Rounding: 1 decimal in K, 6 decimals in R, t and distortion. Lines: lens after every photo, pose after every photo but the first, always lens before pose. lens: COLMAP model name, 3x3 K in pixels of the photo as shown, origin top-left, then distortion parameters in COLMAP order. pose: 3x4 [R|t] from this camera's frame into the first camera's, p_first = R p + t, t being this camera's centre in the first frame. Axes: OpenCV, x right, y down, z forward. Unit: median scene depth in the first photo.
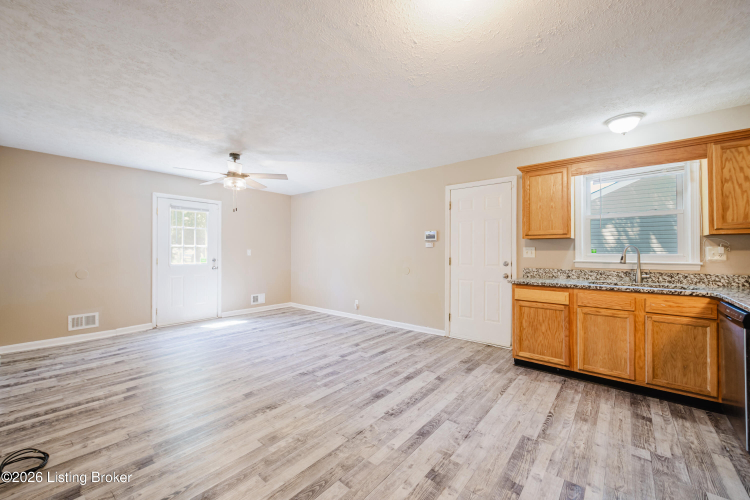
lens RADIAL K [[300.2, 0, 373.6], [0, 300.2, 248.6], [0, 0, 1]] dist [0.007012, -0.003717]
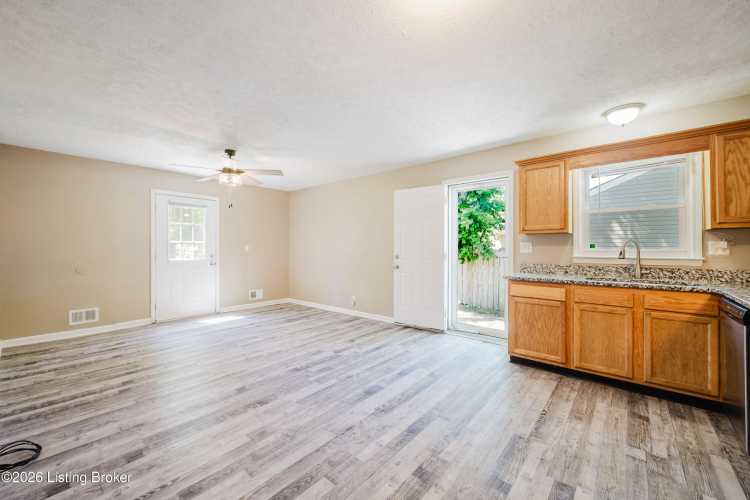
lens RADIAL K [[300.2, 0, 368.5], [0, 300.2, 246.3], [0, 0, 1]] dist [0.007012, -0.003717]
pose [[0.999759, -0.001600, -0.021873, 0.030067], [0.001718, 0.999984, 0.005383, 0.002215], [0.021864, -0.005419, 0.999746, 0.007249]]
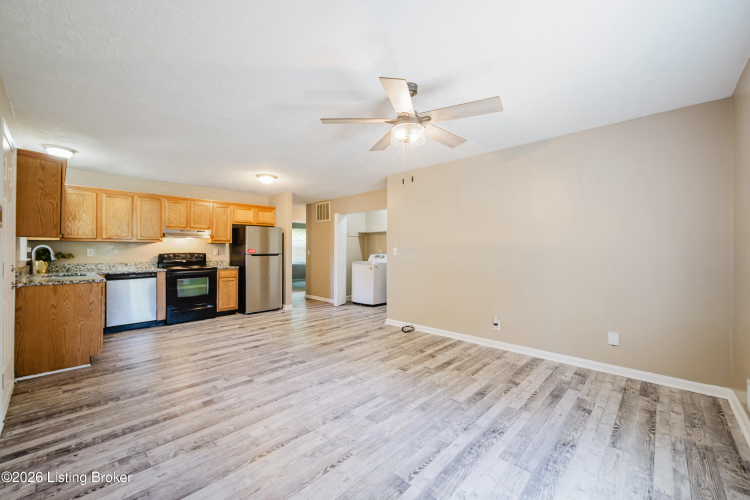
lens RADIAL K [[300.2, 0, 368.9], [0, 300.2, 251.5], [0, 0, 1]] dist [0.007012, -0.003717]
pose [[-0.996945, -0.000659, 0.078107, -0.602725], [-0.001368, 0.999958, -0.009023, 0.023878], [-0.078098, -0.009102, -0.996904, 2.219870]]
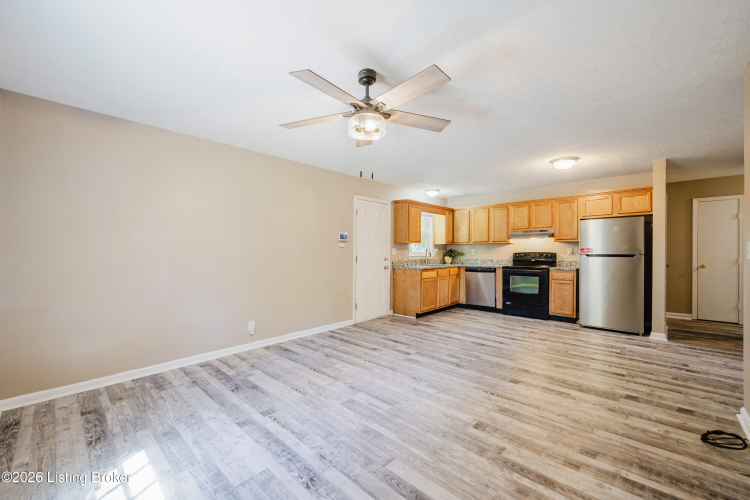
lens RADIAL K [[300.2, 0, 368.4], [0, 300.2, 248.6], [0, 0, 1]] dist [0.007012, -0.003717]
pose [[0.070406, 0.008229, 0.997485, -1.408625], [-0.007982, 0.999939, -0.007686, 0.015013], [-0.997487, -0.007421, 0.070467, 1.329490]]
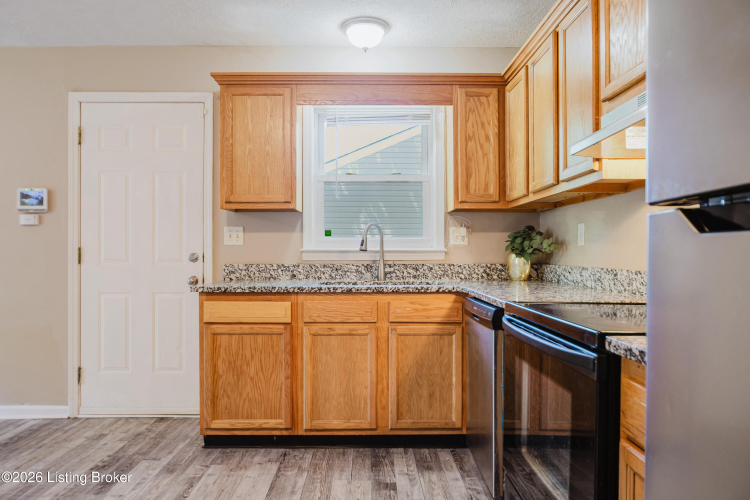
lens RADIAL K [[504.8, 0, 375.4], [0, 504.8, 254.3], [0, 0, 1]] dist [-0.011314, 0.004371]
pose [[0.759065, -0.006129, 0.650986, 0.144788], [-0.004111, 0.999891, 0.014206, 0.041830], [-0.651002, -0.013460, 0.758957, 0.164435]]
